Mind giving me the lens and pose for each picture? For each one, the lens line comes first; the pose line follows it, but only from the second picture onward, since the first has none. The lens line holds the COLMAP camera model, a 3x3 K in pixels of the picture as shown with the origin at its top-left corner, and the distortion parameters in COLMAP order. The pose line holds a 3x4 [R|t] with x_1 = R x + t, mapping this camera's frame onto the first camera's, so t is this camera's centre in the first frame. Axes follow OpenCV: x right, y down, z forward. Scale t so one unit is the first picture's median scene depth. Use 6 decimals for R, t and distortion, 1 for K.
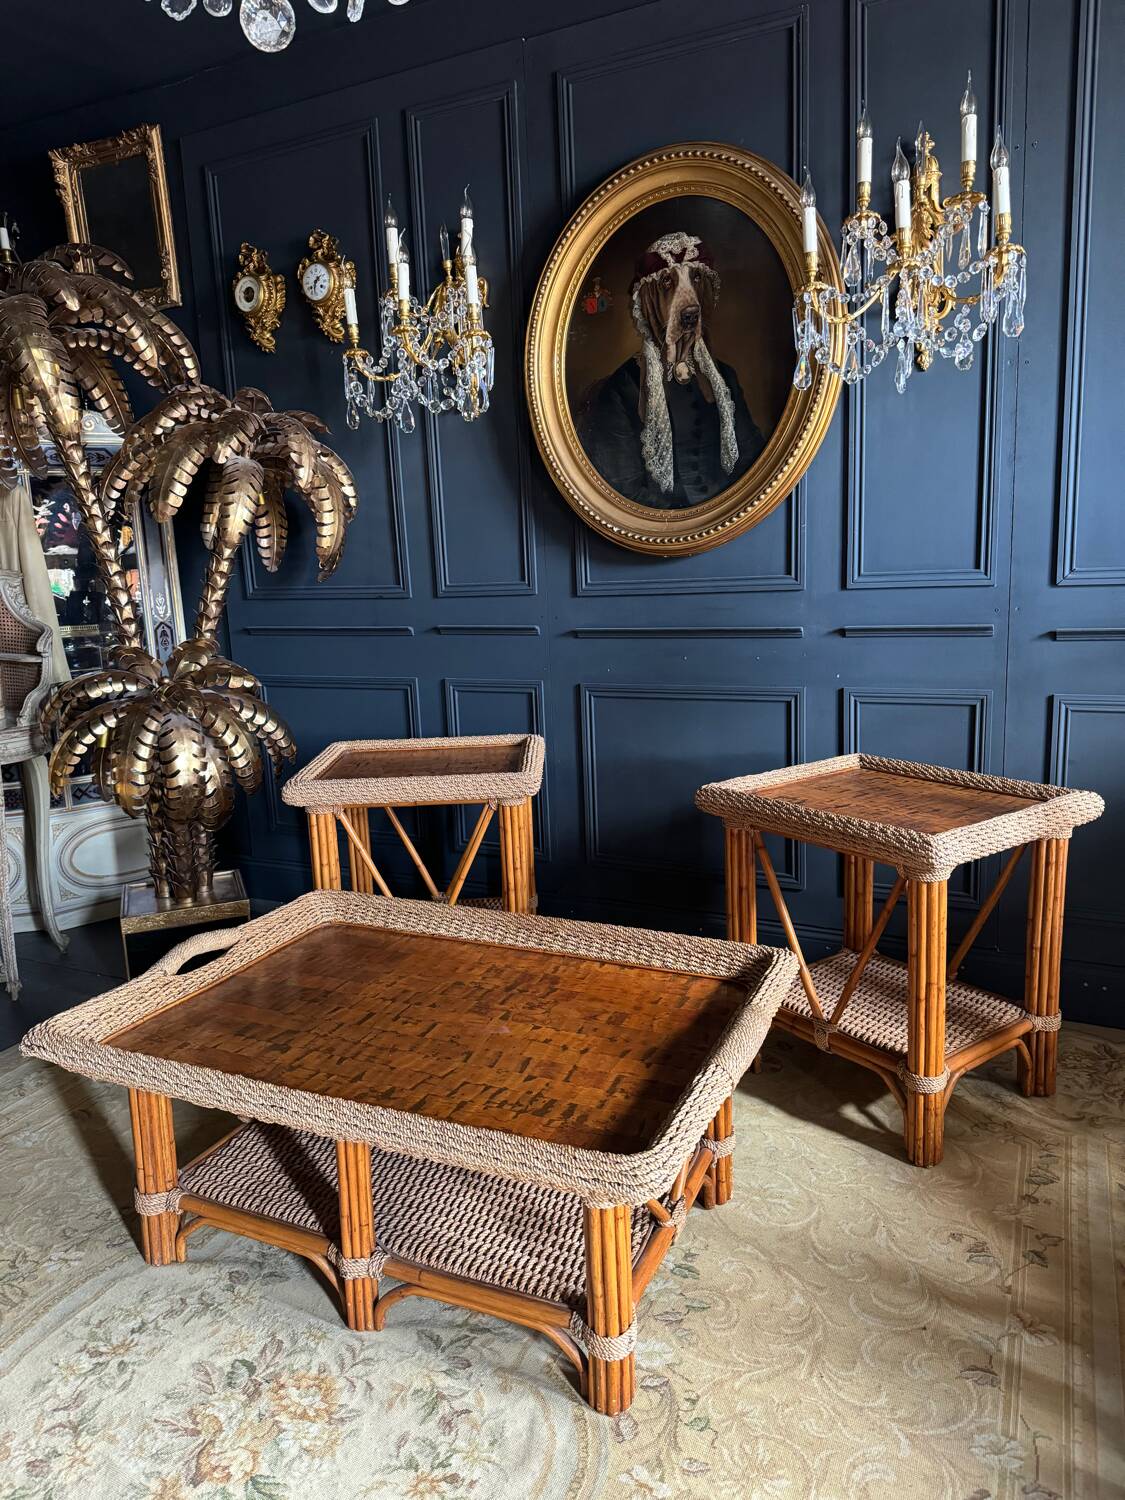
lens RADIAL K [[1051.6, 0, 562.5], [0, 1051.6, 750.0], [0, 0, 1]] dist [0.025937, -0.041205]
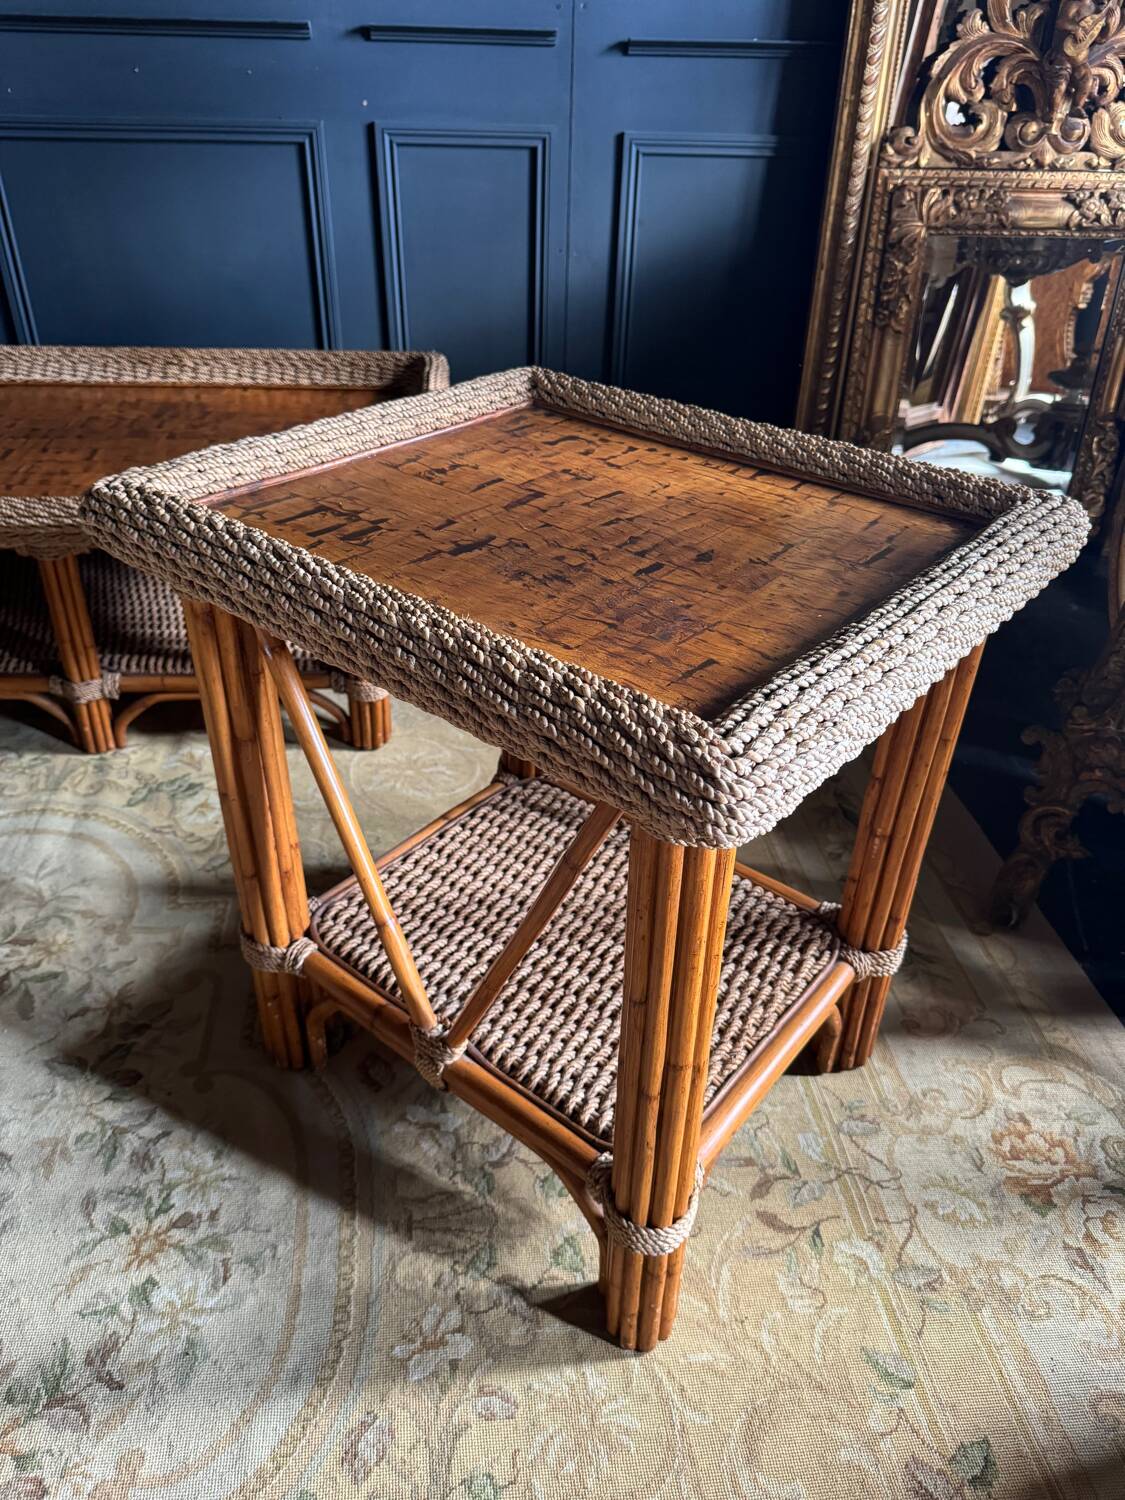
lens RADIAL K [[1068.7, 0, 558.8], [0, 1068.7, 744.1], [0, 0, 1]] dist [0.013781, -0.033529]
pose [[0.850058, -0.233800, 0.471951, -0.134743], [0.035495, 0.919466, 0.391563, 0.086808], [-0.525491, -0.316100, 0.789899, 0.323666]]
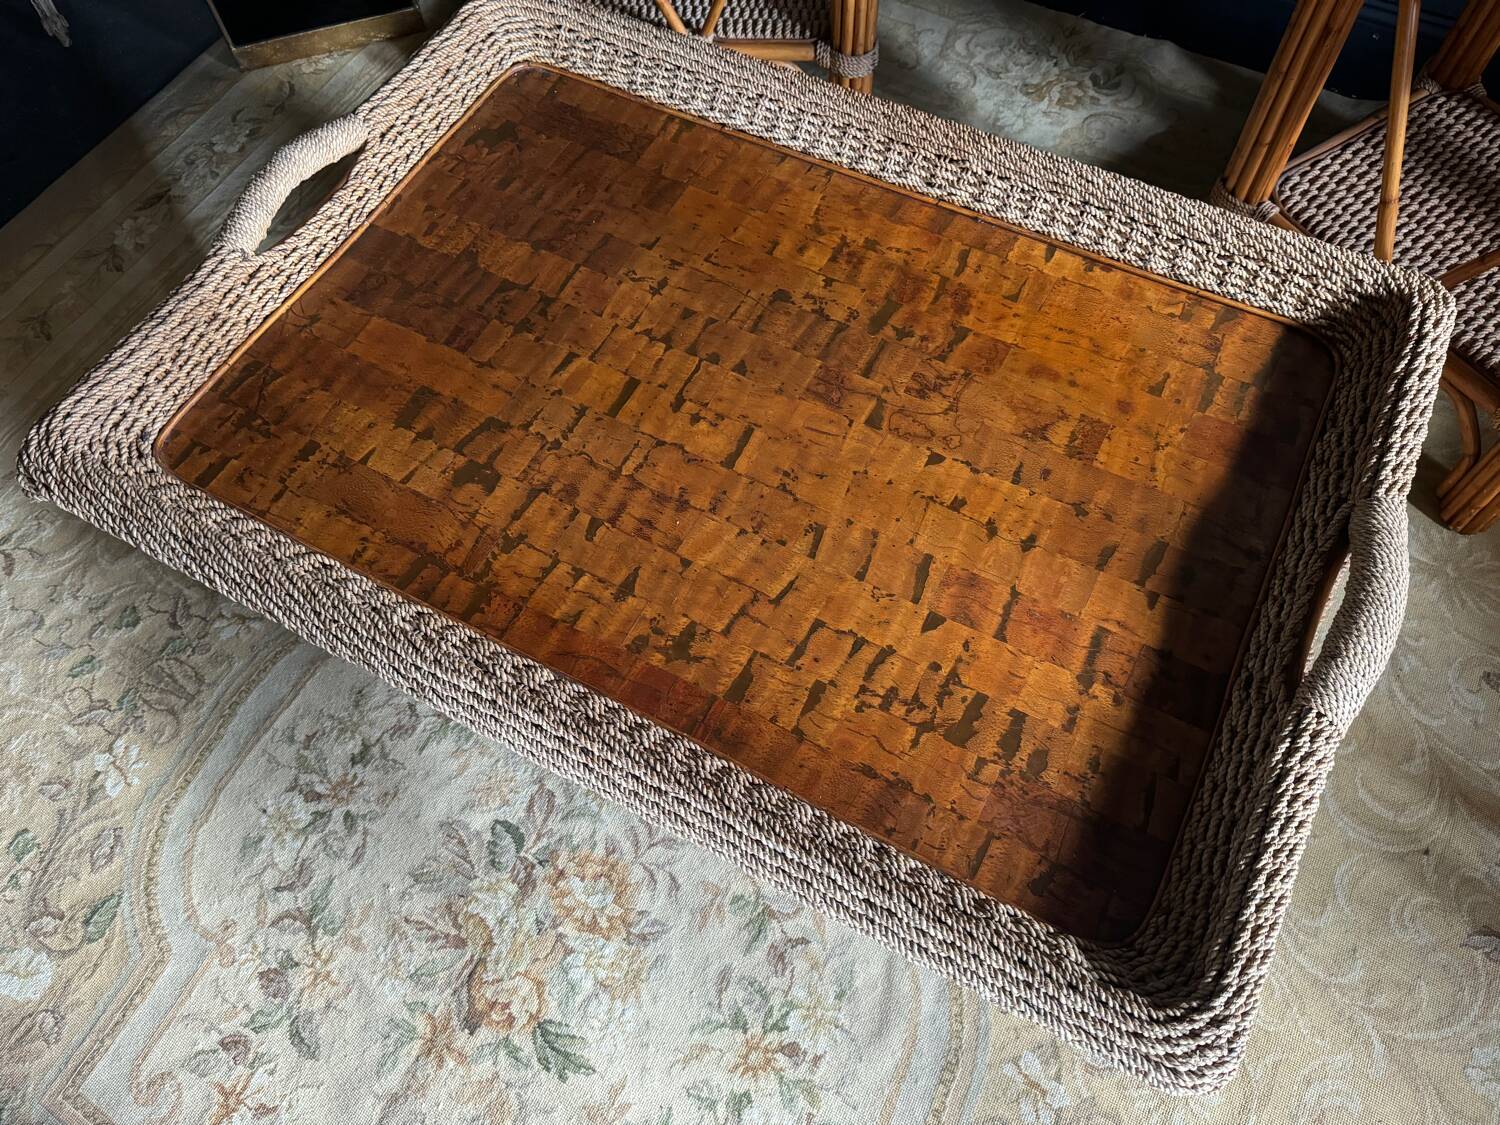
lens RADIAL K [[1068.7, 0, 749.5], [0, 1068.7, 555.0], [0, 0, 1]] dist [0.013781, -0.033529]
pose [[0.998256, 0.054003, -0.023865, -0.117524], [-0.015763, 0.633318, 0.773731, -0.145378], [0.056898, -0.772005, 0.633065, 0.666200]]
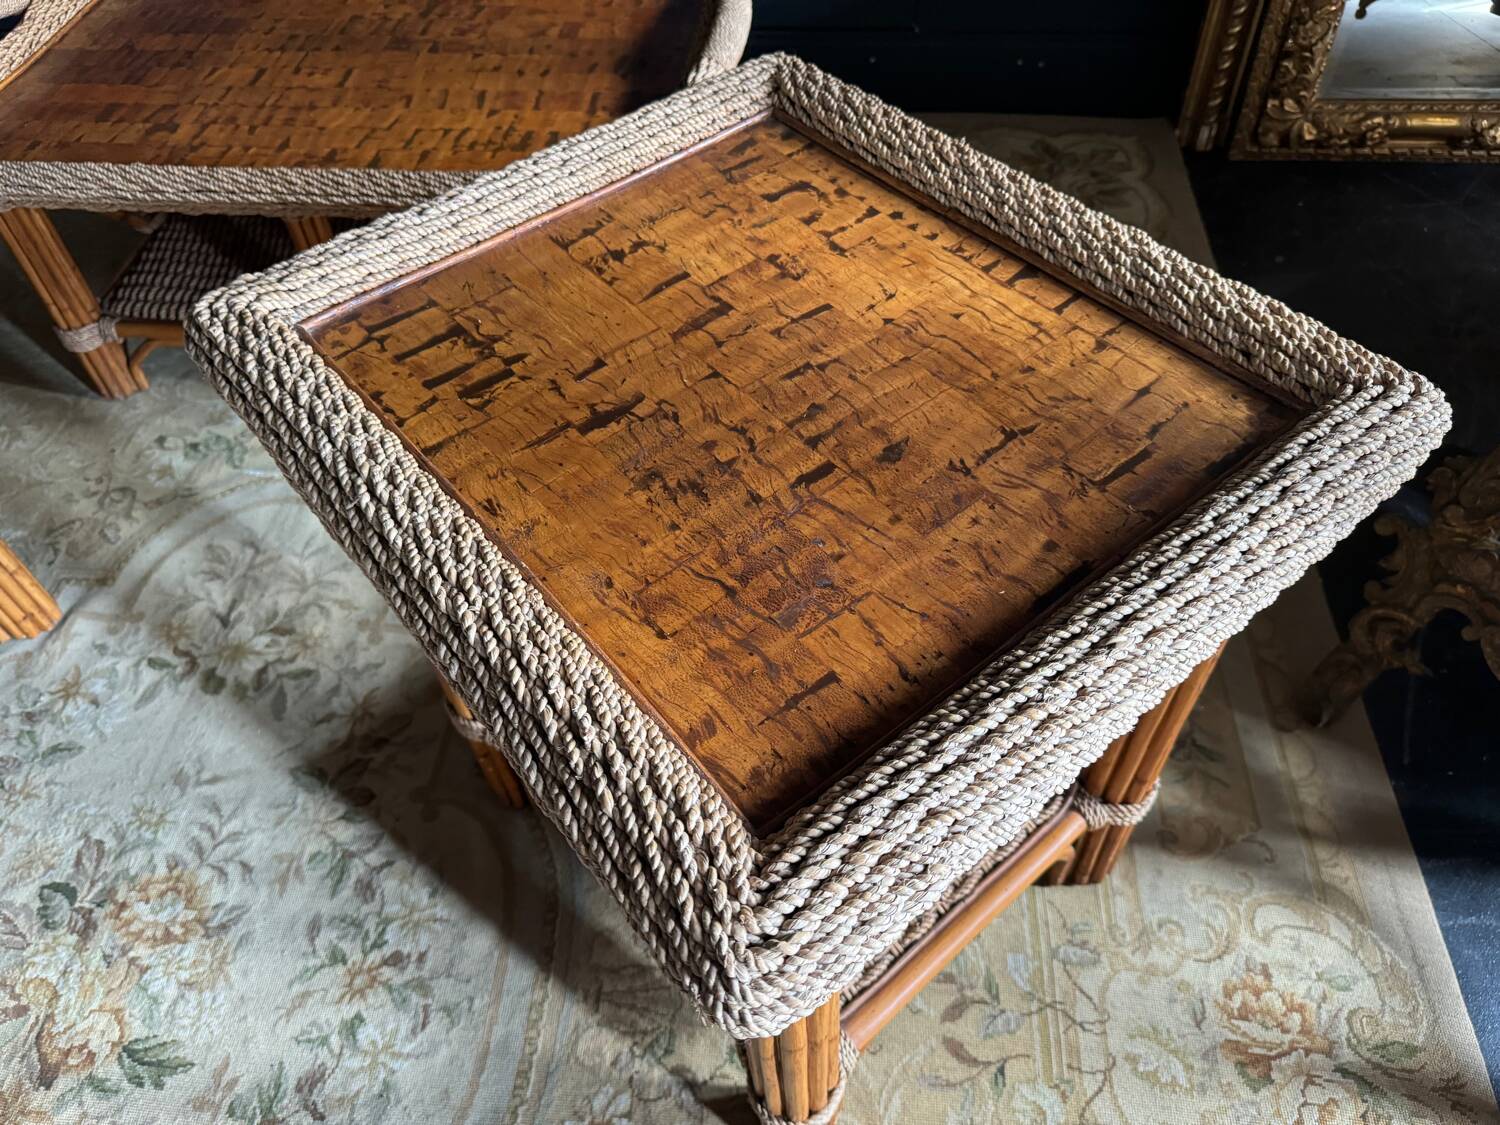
lens RADIAL K [[1076.9, 0, 750.0], [0, 1076.9, 562.5], [0, 0, 1]] dist [-0.007827, -0.009128]
pose [[0.933668, -0.274505, 0.230026, 0.033812], [0.070700, 0.770911, 0.633007, -0.020249], [-0.351093, -0.574755, 0.739182, 0.417350]]
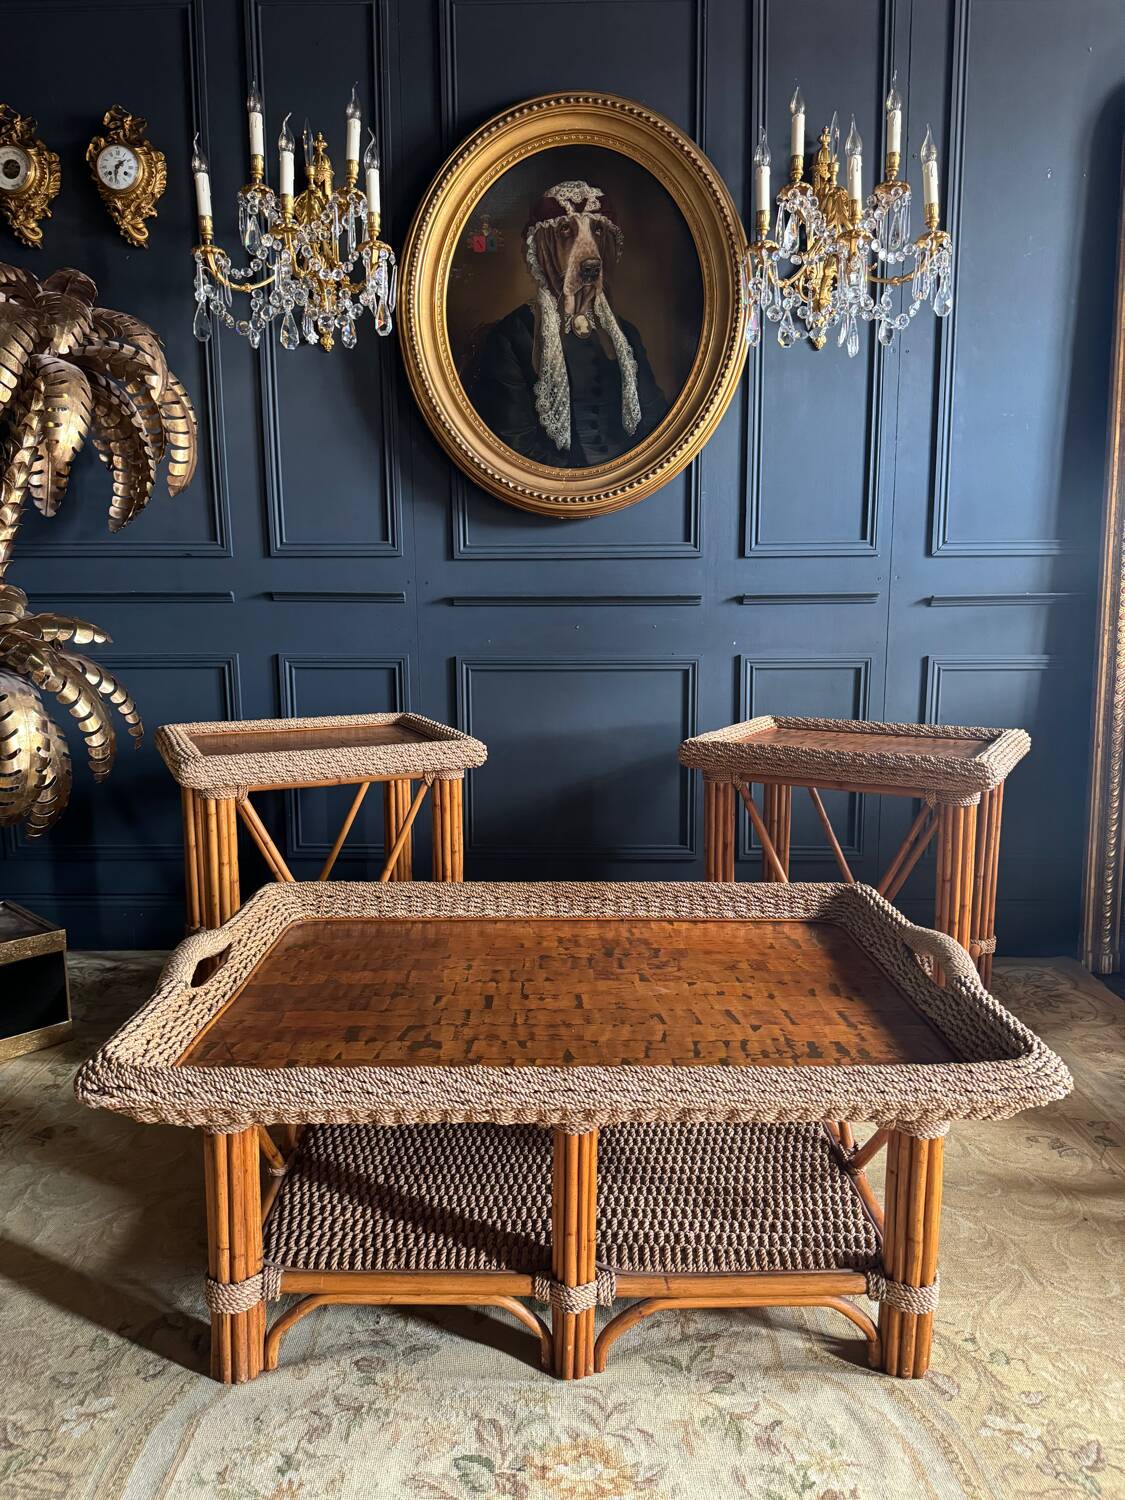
lens RADIAL K [[1055.7, 0, 555.1], [0, 1055.7, 754.1], [0, 0, 1]] dist [0.009183, -0.022002]
pose [[0.905057, -0.026373, 0.424472, -0.547116], [0.046333, 0.998249, -0.036770, 0.110291], [-0.422759, 0.052946, 0.904694, 0.266651]]
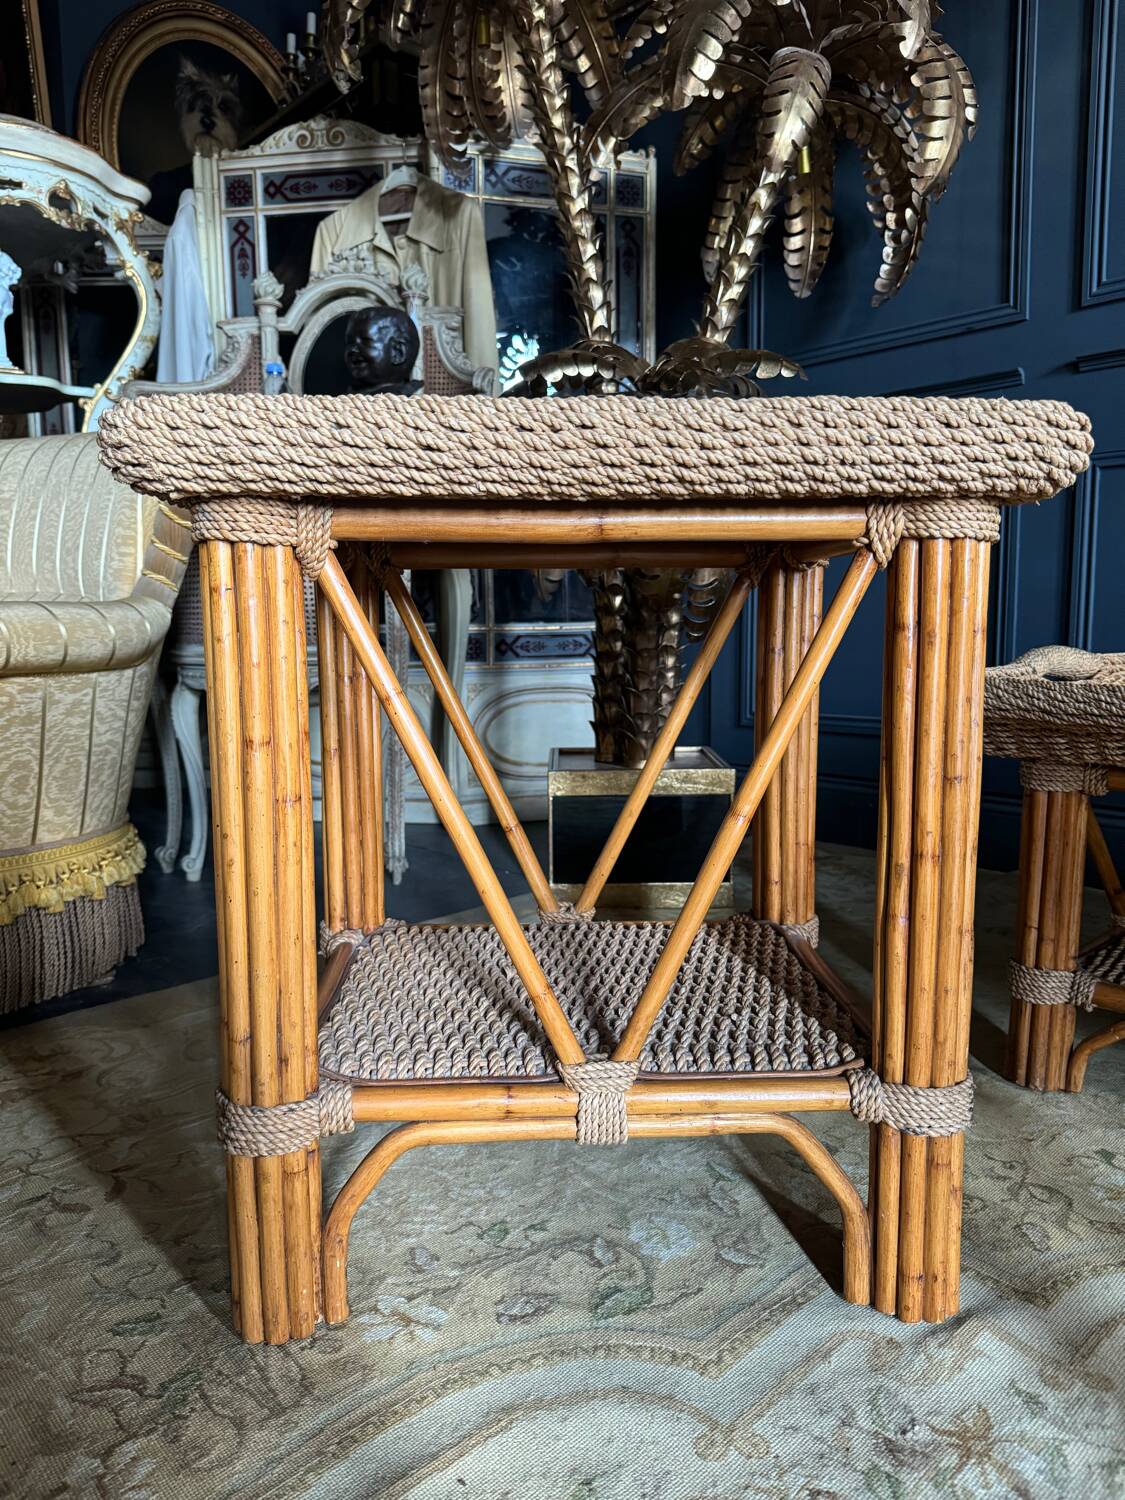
lens RADIAL K [[1068.8, 0, 562.5], [0, 1068.8, 750.0], [0, 0, 1]] dist [-0.005698, -0.002738]
pose [[0.931562, 0.075159, -0.355730, -0.315093], [-0.094217, 0.994881, -0.036531, 0.301293], [0.351163, 0.067546, 0.933875, 0.689269]]
